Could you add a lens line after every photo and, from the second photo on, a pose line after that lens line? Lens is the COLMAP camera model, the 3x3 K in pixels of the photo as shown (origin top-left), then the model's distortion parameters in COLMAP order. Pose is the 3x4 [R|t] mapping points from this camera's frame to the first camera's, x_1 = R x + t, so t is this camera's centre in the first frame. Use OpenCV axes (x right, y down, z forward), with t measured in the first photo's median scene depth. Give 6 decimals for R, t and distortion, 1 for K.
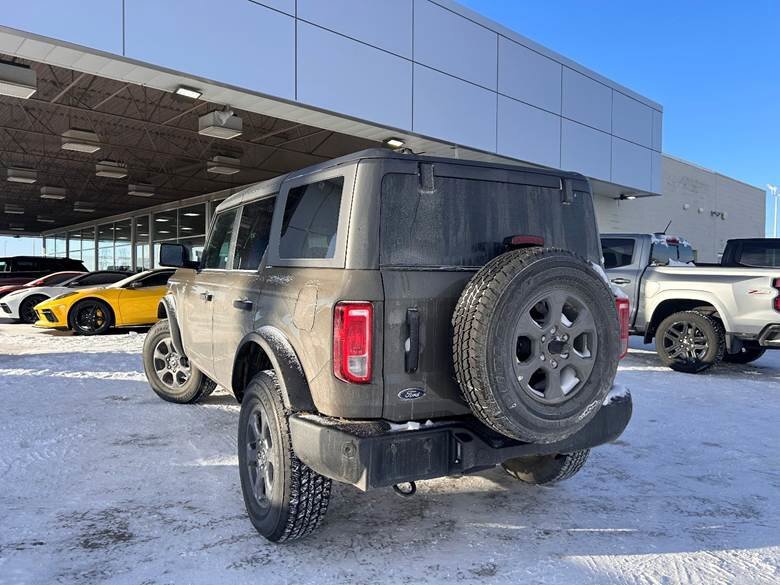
lens RADIAL K [[588.9, 0, 392.7], [0, 588.9, 292.4], [0, 0, 1]] dist [0.038423, -0.003164]
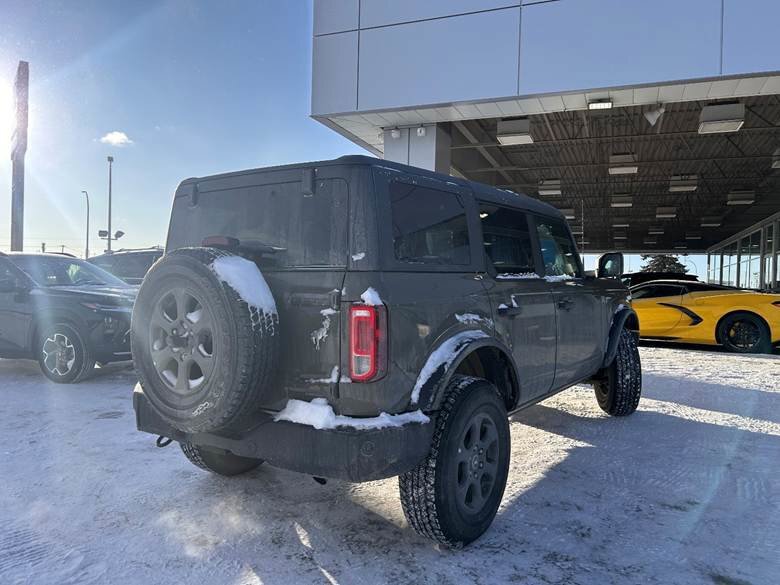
lens RADIAL K [[588.9, 0, 392.2], [0, 588.9, 291.1], [0, 0, 1]] dist [0.038423, -0.003164]
pose [[0.435704, 0.012402, -0.900005, 0.444482], [-0.040096, 0.999180, -0.005642, -0.001978], [0.899197, 0.038545, 0.435844, 0.278022]]
